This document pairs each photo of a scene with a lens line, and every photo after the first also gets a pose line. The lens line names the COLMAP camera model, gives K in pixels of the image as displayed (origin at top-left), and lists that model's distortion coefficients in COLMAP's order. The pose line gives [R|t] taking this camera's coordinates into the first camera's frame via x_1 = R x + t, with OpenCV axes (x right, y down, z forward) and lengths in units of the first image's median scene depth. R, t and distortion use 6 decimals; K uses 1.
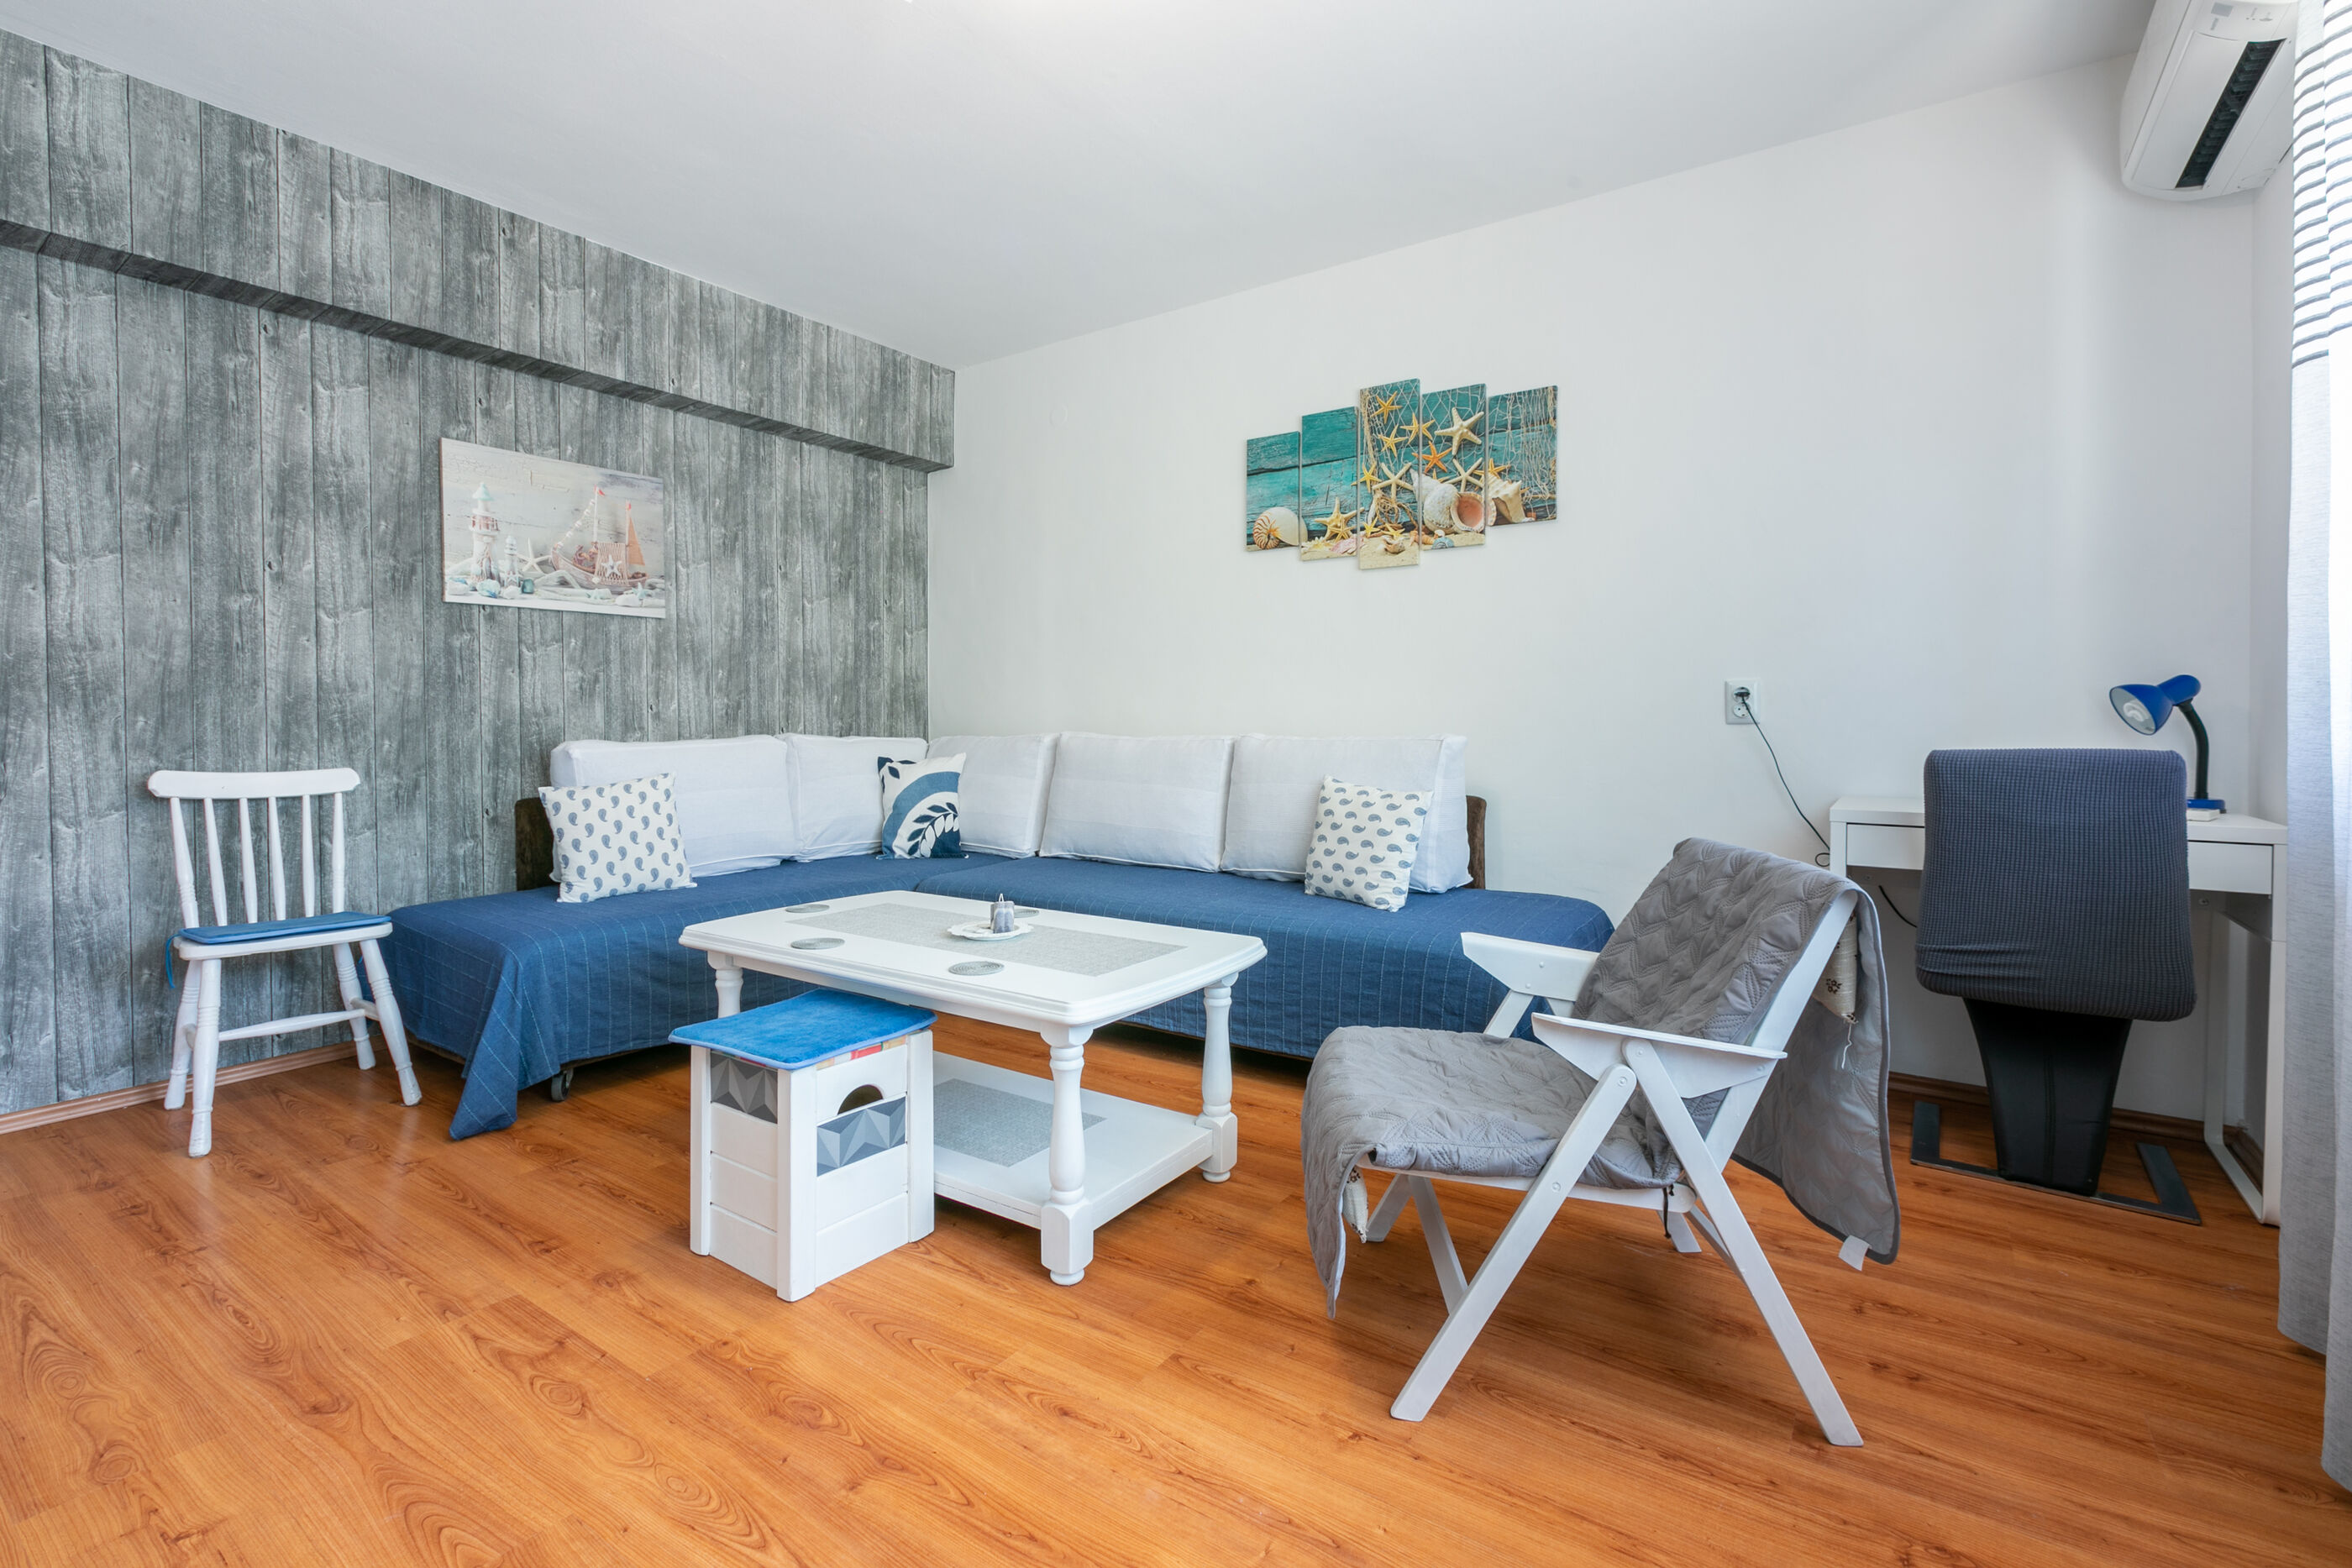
lens RADIAL K [[1065.3, 0, 1171.1], [0, 1065.3, 723.1], [0, 0, 1]] dist [0.000627, 0.000084]
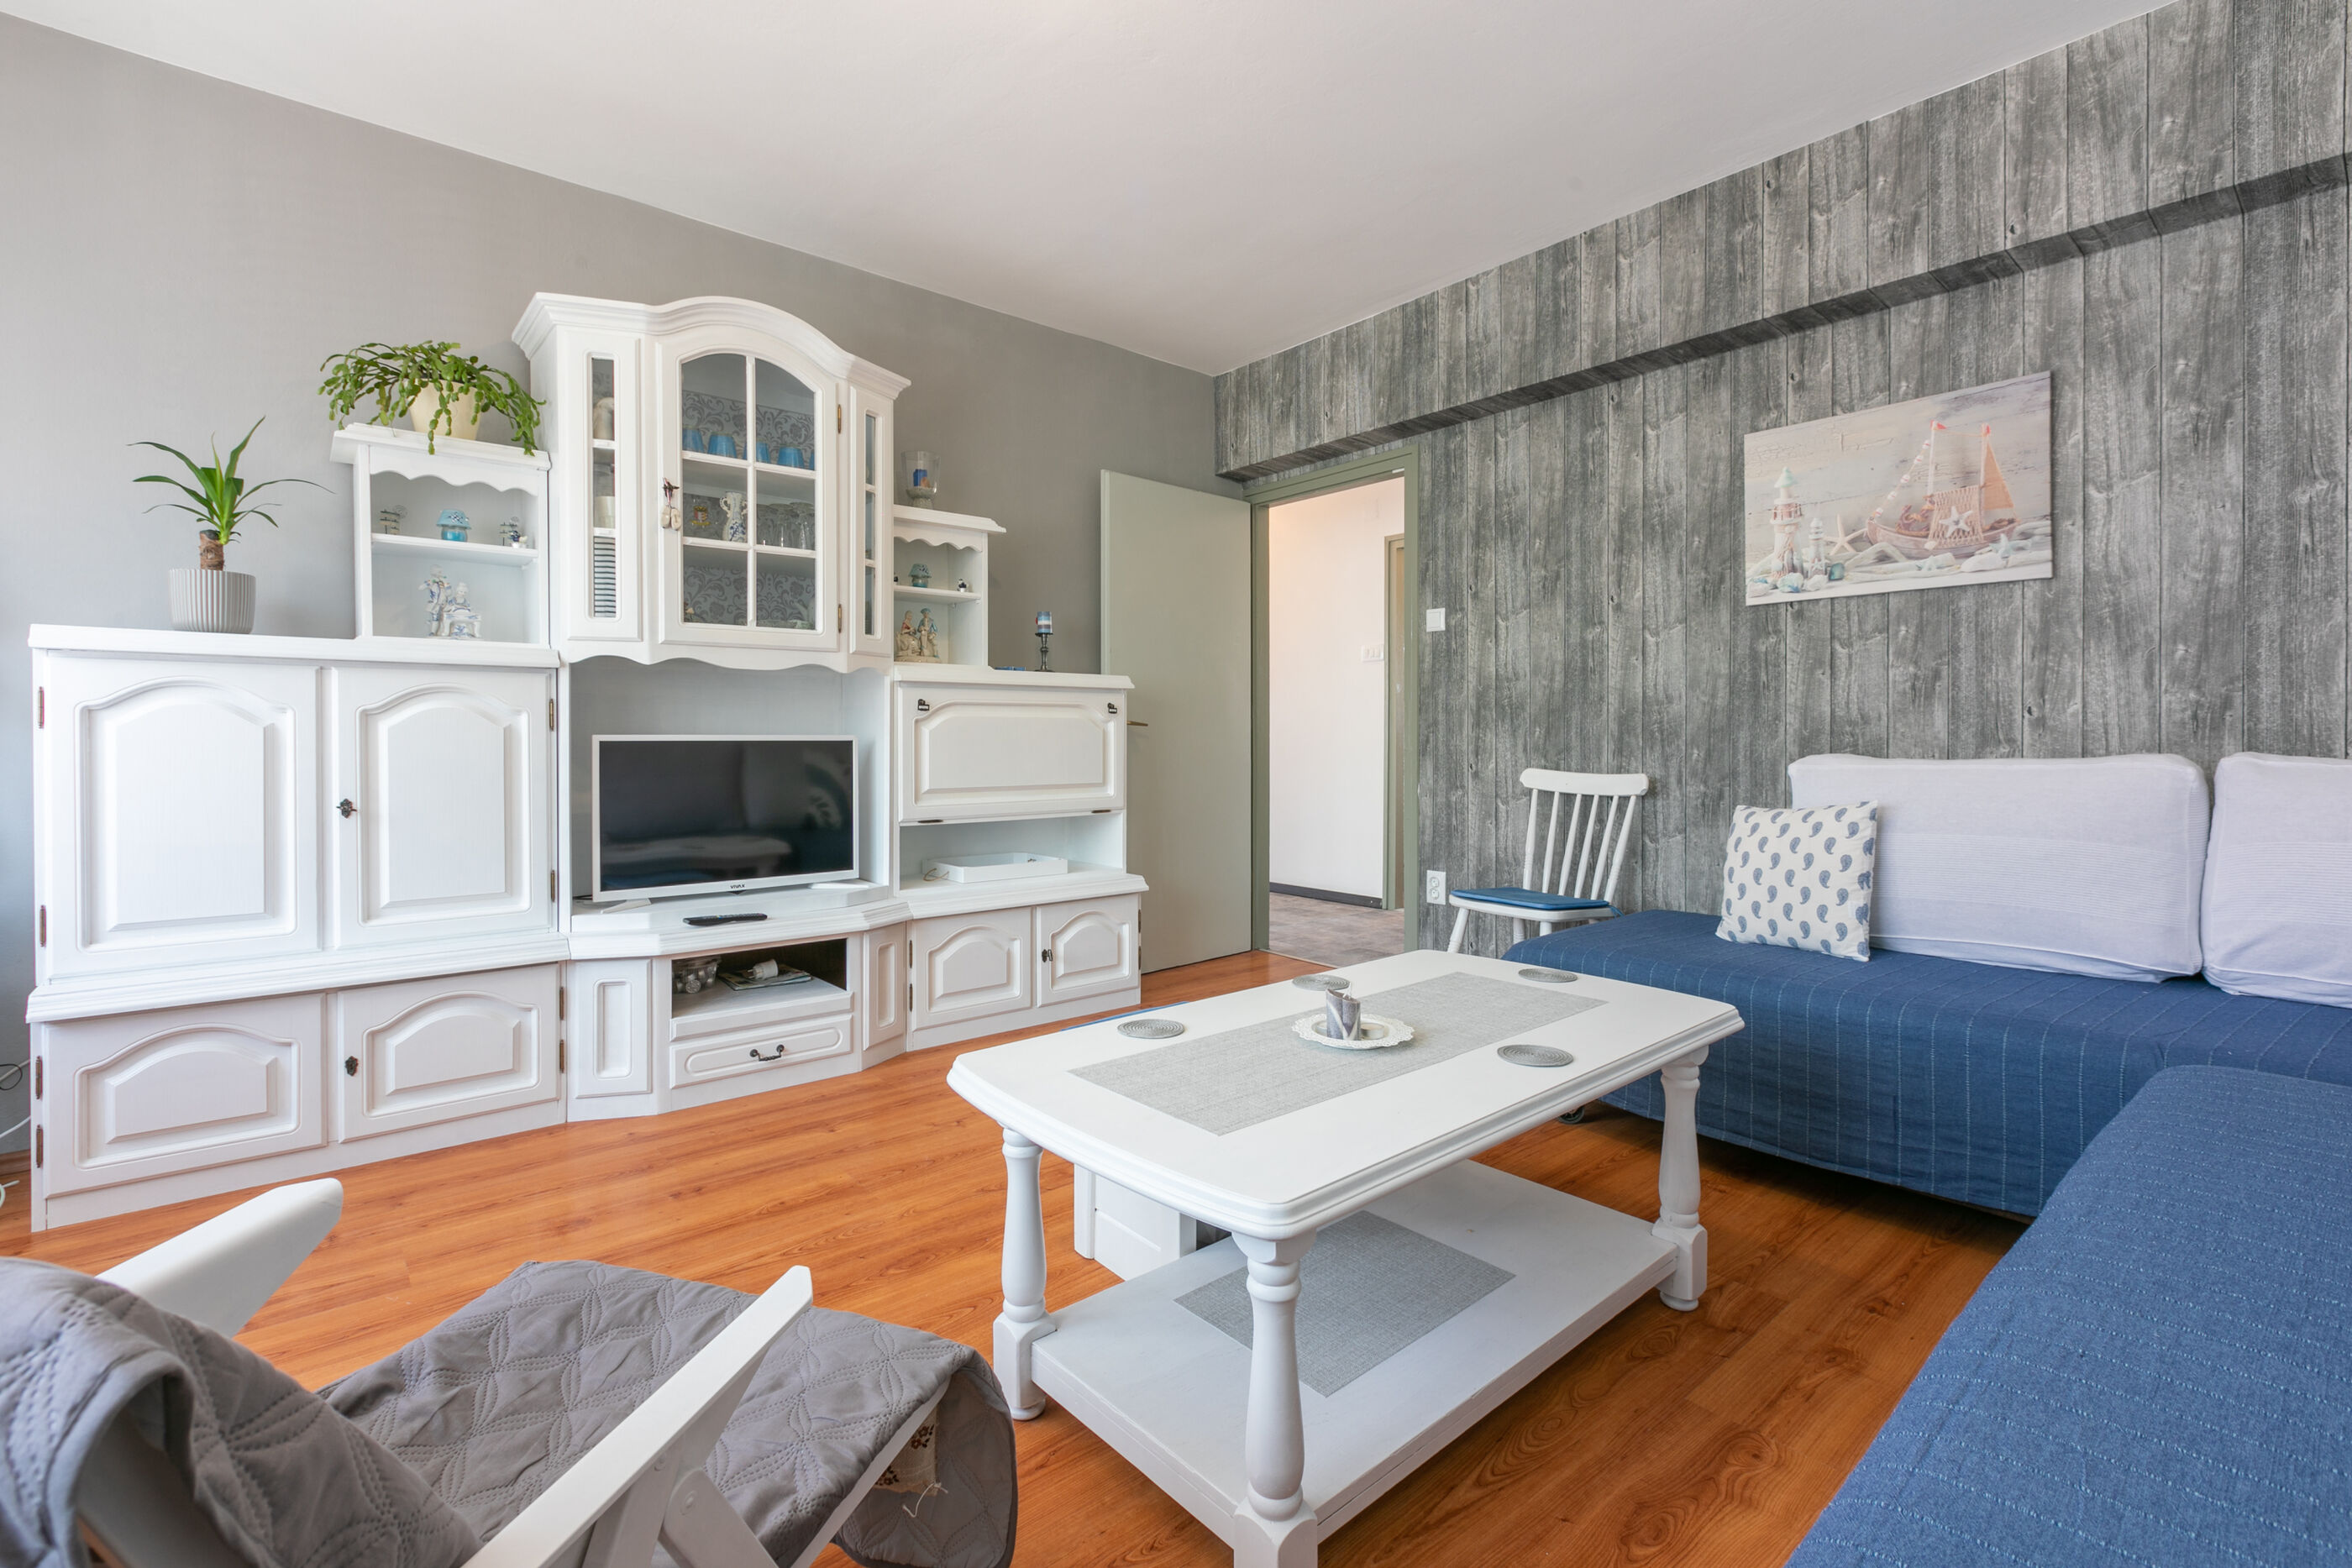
lens RADIAL K [[1041.7, 0, 1167.3], [0, 1041.7, 740.5], [0, 0, 1]] dist [-0.001020, -0.000381]
pose [[-0.253713, 0.007118, -0.967253, 0.346484], [-0.000817, 0.999971, 0.007573, 0.000199], [0.967279, 0.002711, -0.253699, 0.720220]]
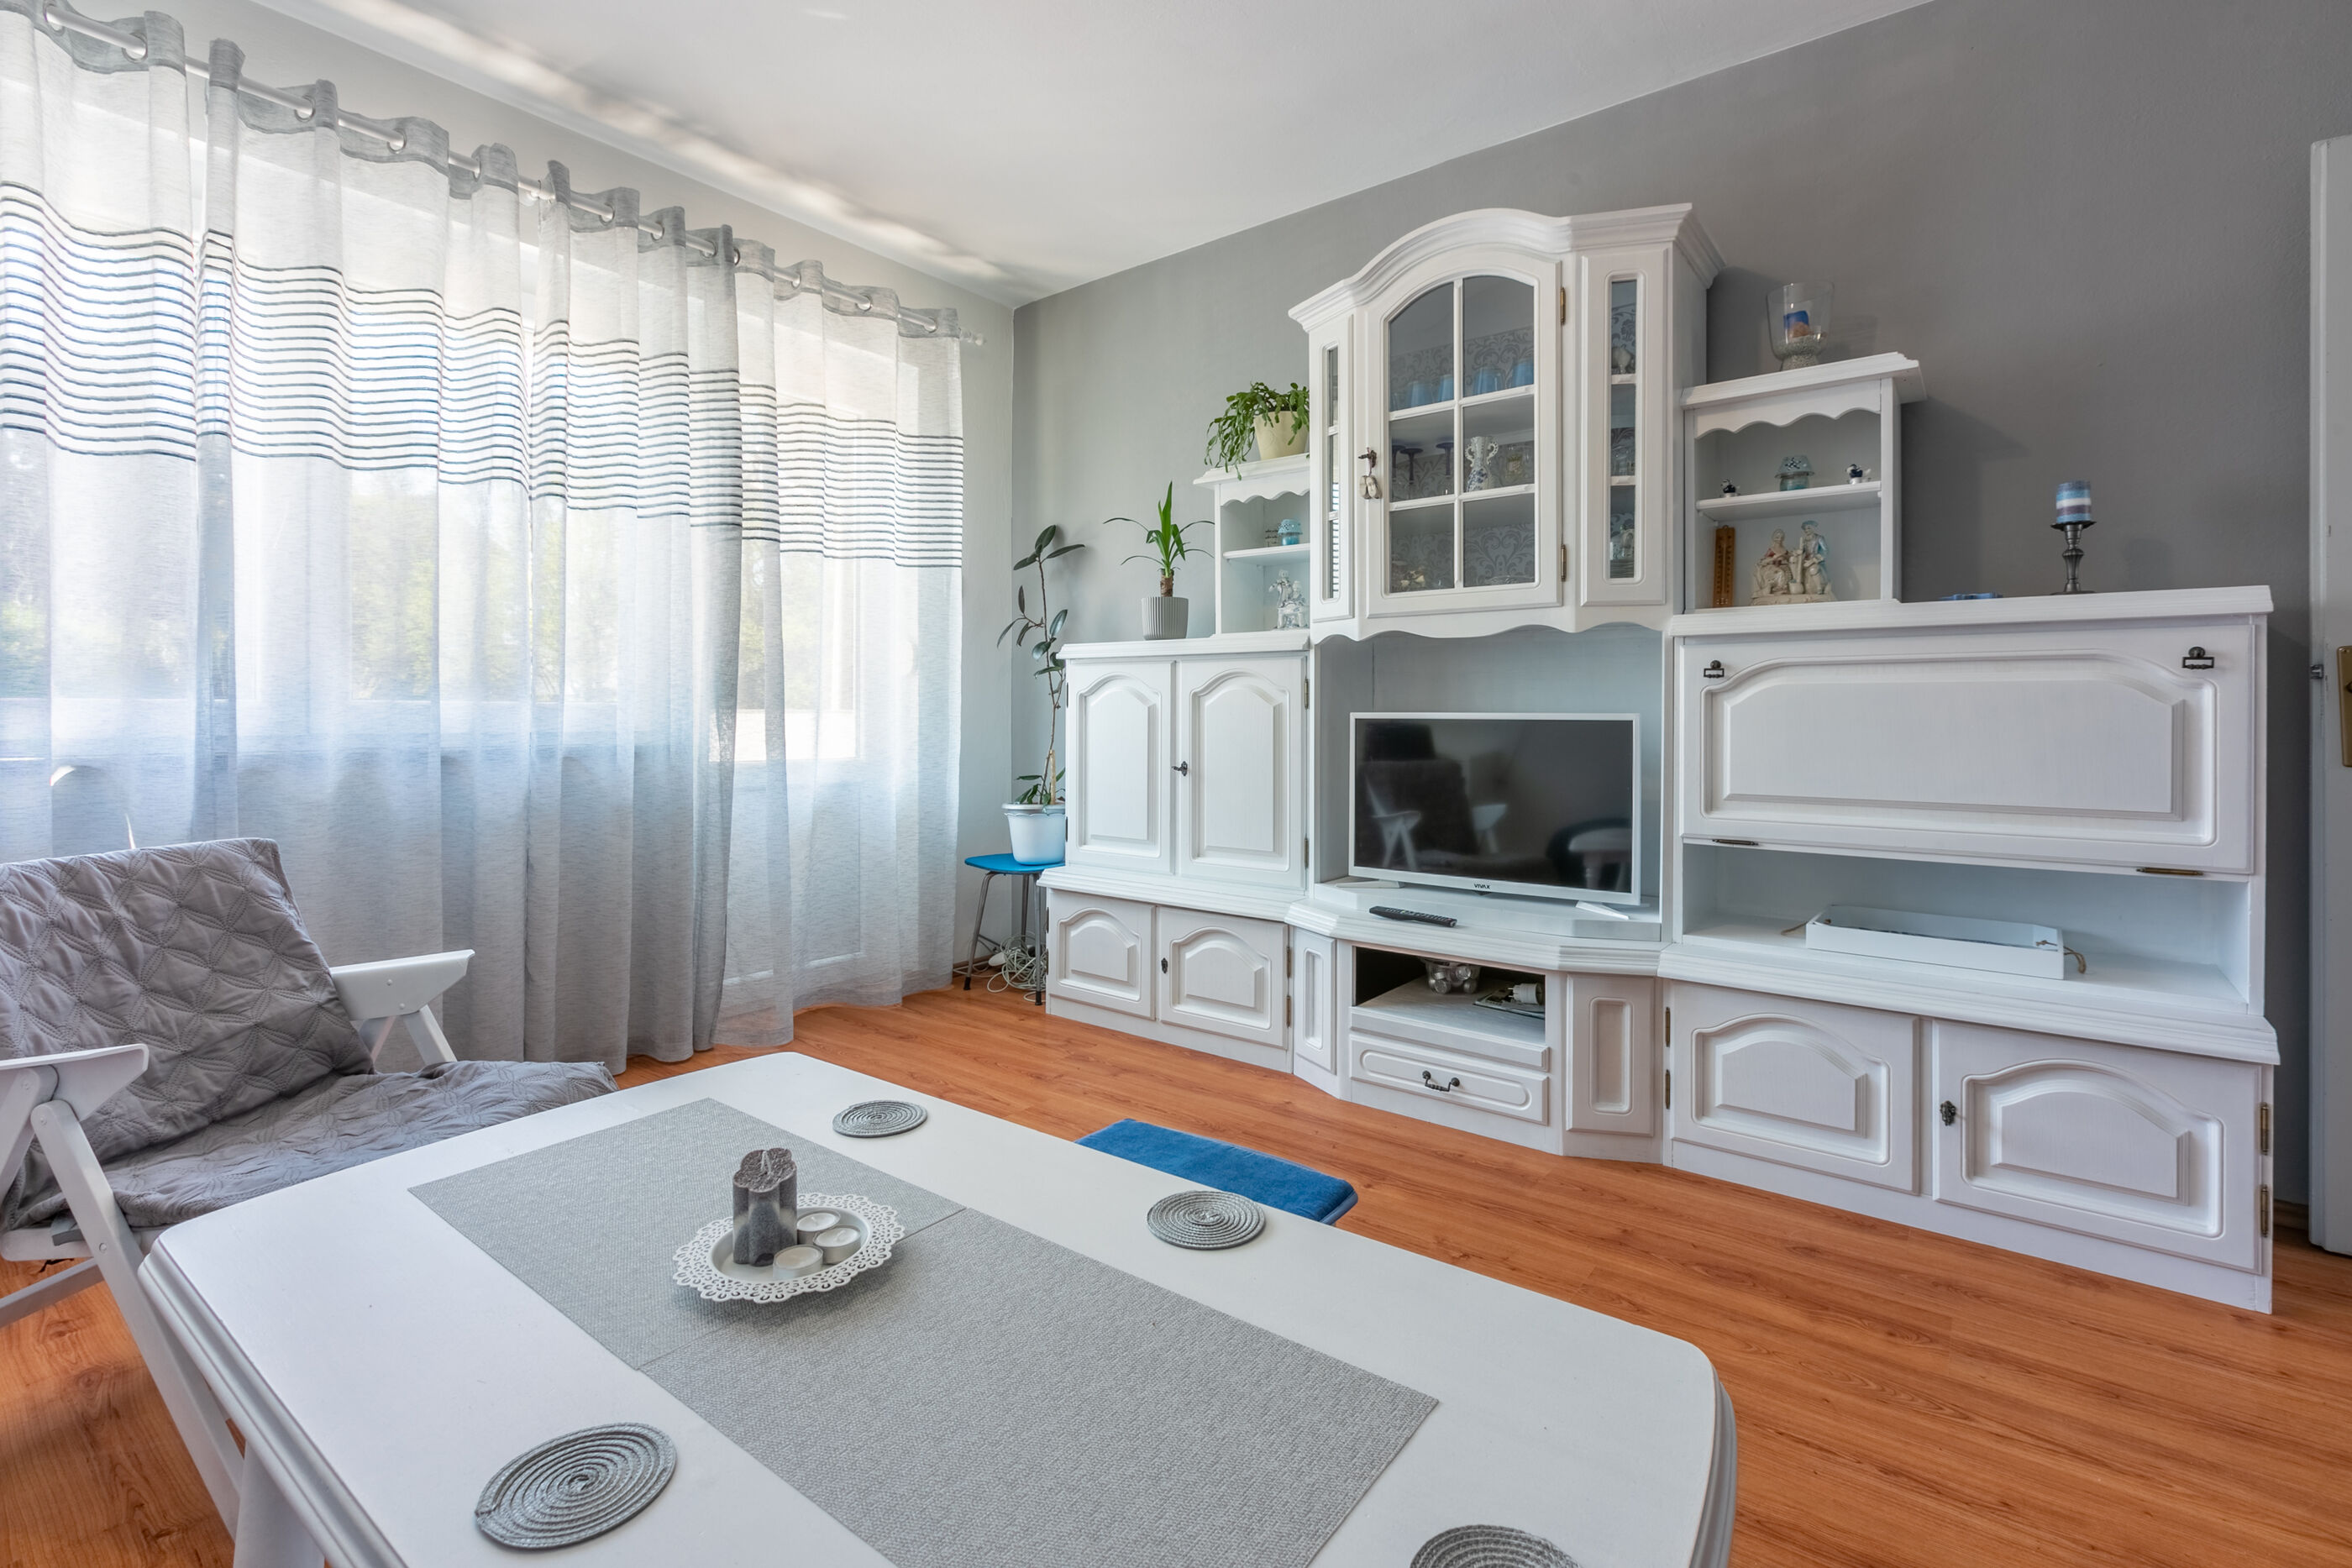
lens RADIAL K [[1066.8, 0, 1163.9], [0, 1066.8, 710.6], [0, 0, 1]] dist [0.000636, 0.000165]
pose [[-0.999125, 0.001522, 0.041794, -0.215110], [0.001627, 0.999996, 0.002463, -0.001397], [-0.041790, 0.002529, -0.999123, 0.943348]]
